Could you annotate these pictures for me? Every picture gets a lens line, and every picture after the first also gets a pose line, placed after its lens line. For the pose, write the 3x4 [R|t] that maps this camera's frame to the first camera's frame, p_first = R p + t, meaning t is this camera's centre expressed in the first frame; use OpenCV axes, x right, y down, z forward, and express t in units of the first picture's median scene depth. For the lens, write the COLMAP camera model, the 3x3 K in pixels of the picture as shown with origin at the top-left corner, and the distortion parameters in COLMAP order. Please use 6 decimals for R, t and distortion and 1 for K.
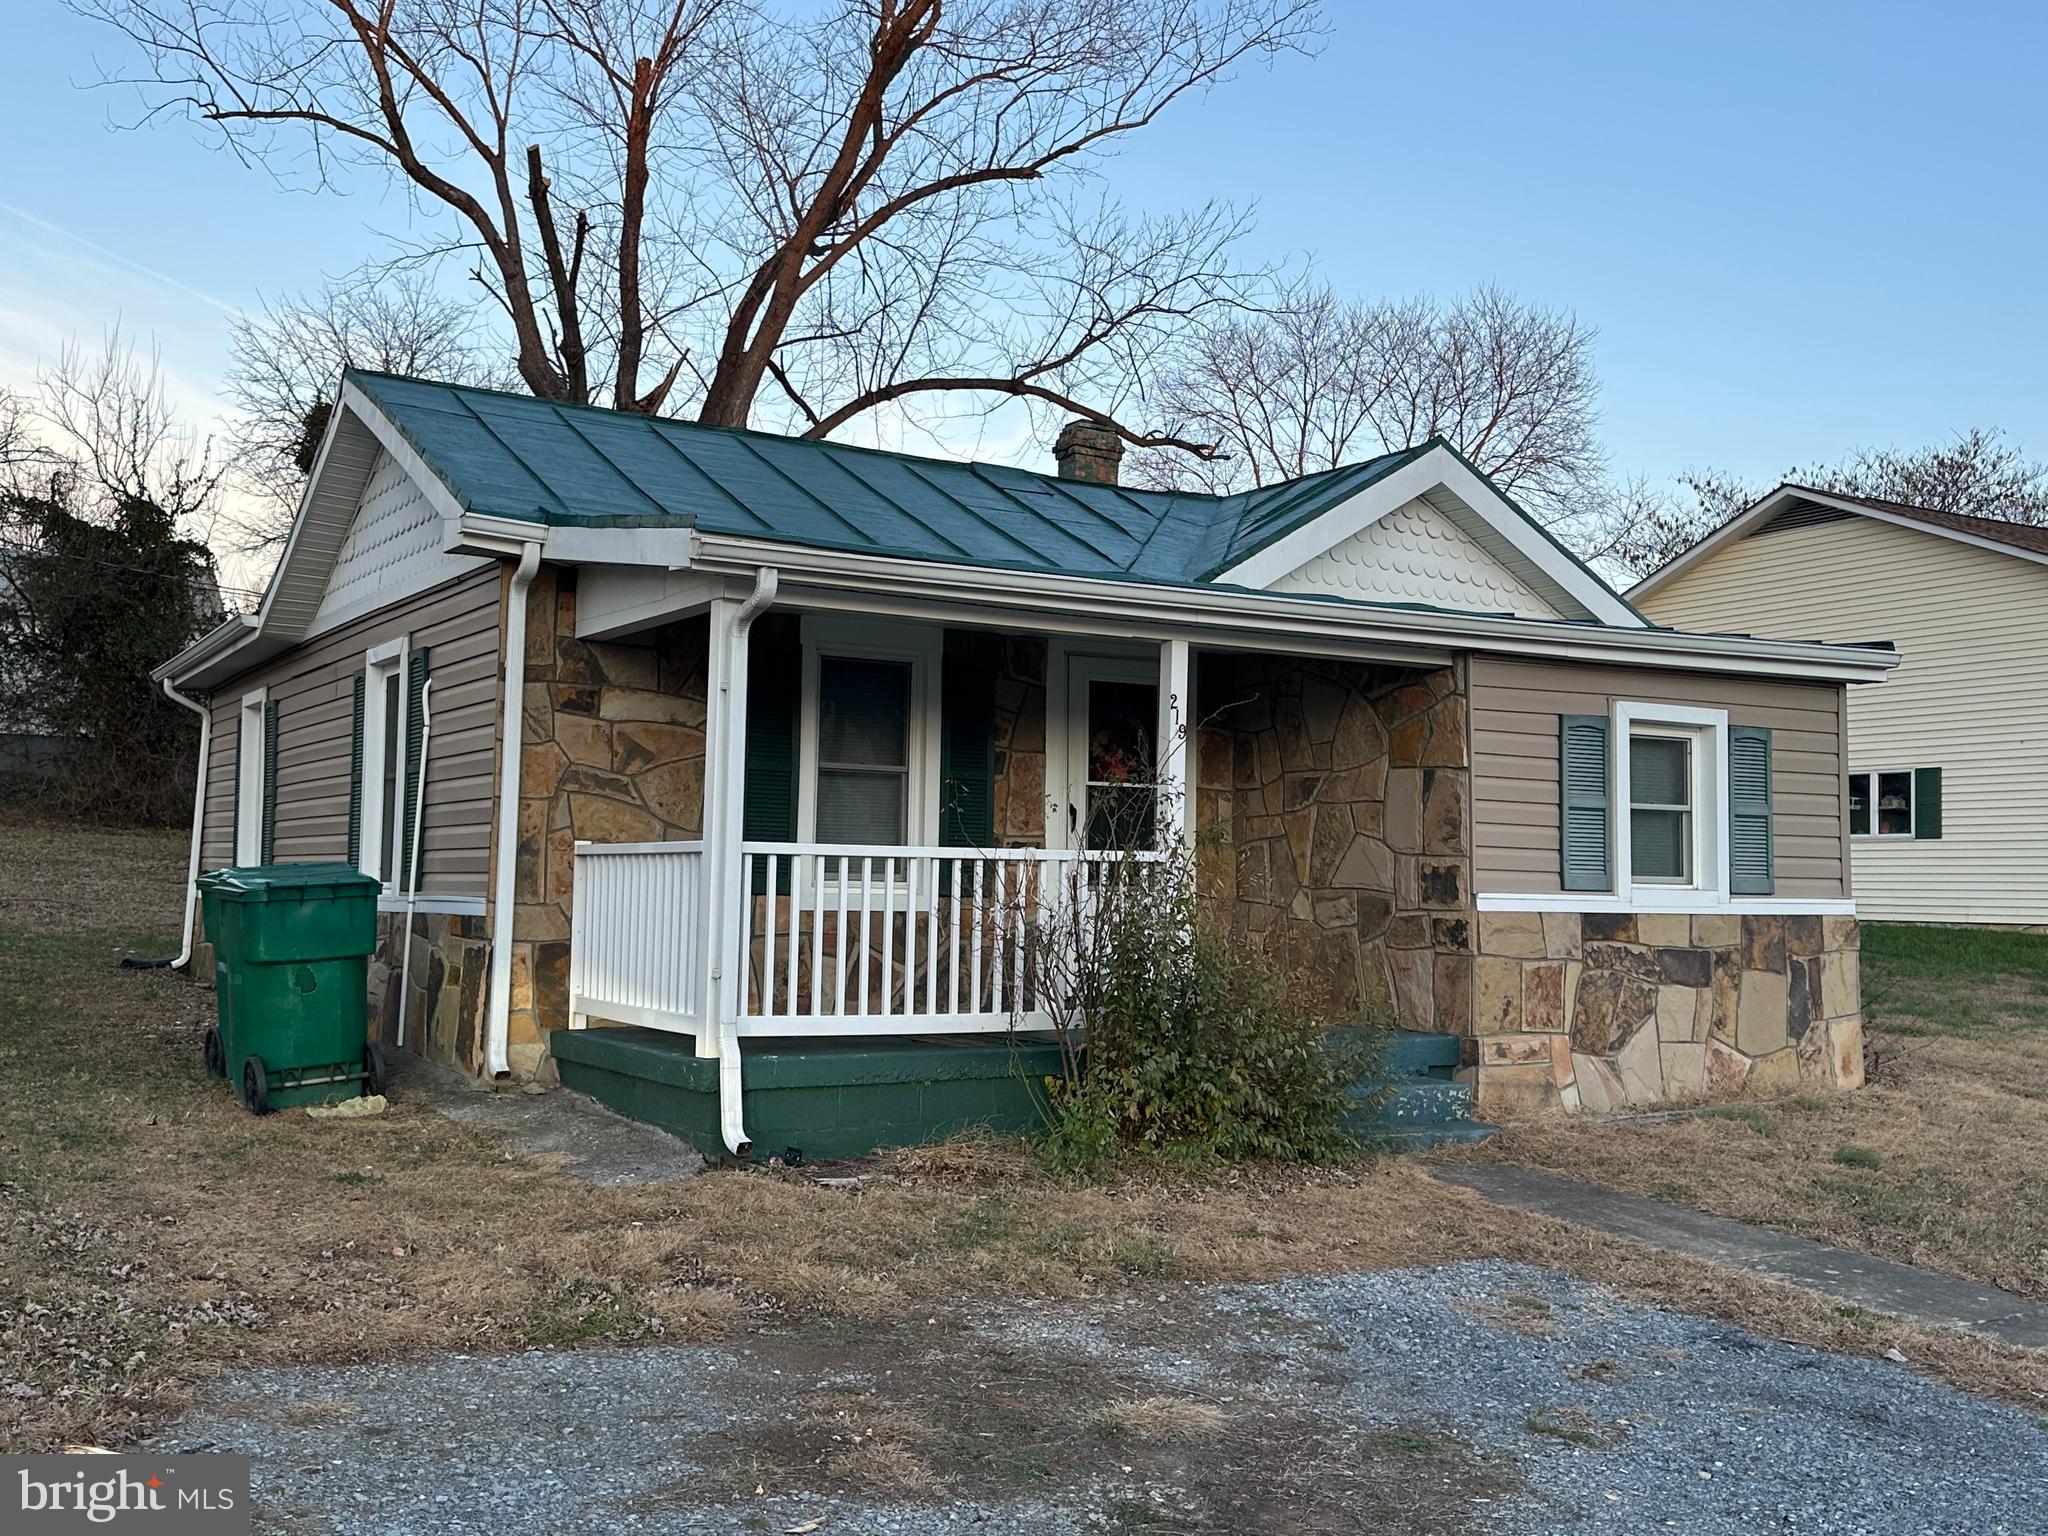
lens RADIAL K [[2038.2, 0, 1024.5], [0, 2038.2, 751.0], [0, 0, 1]] dist [0.054397, 0.000000]
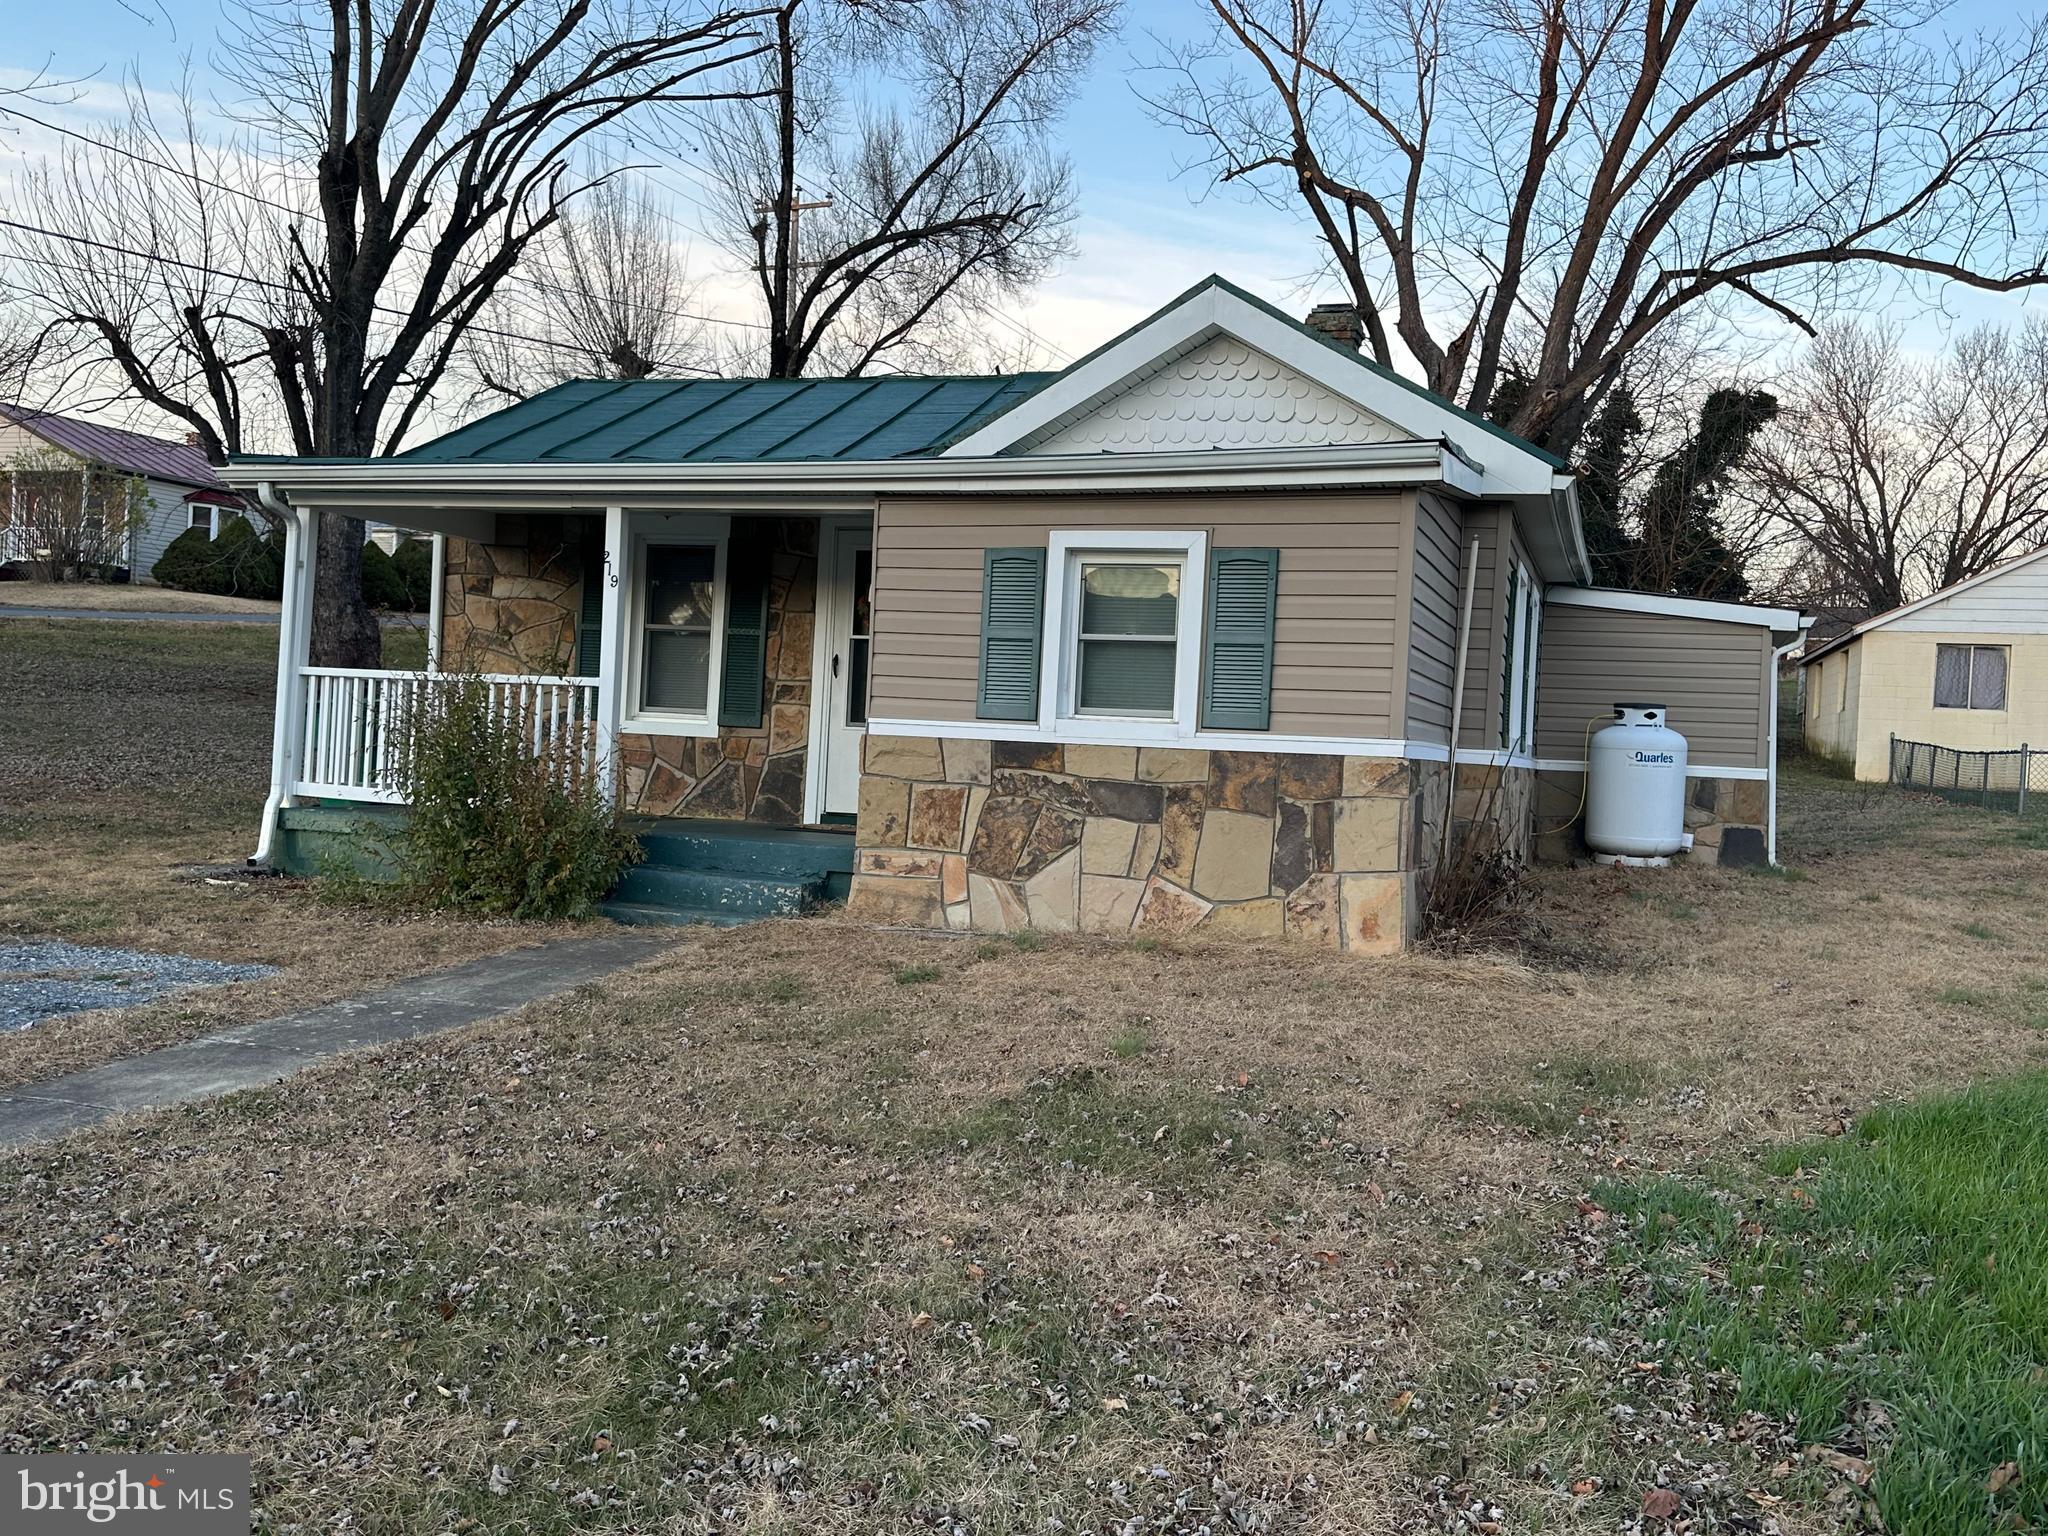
lens RADIAL K [[1660.7, 0, 1025.5], [0, 1660.7, 778.1], [0, 0, 1]] dist [0.089604, -0.004524]
pose [[0.651540, 0.028365, -0.758083, 0.901248], [0.012816, 0.998747, 0.048384, 0.056737], [0.758506, -0.041239, 0.650360, 0.460266]]
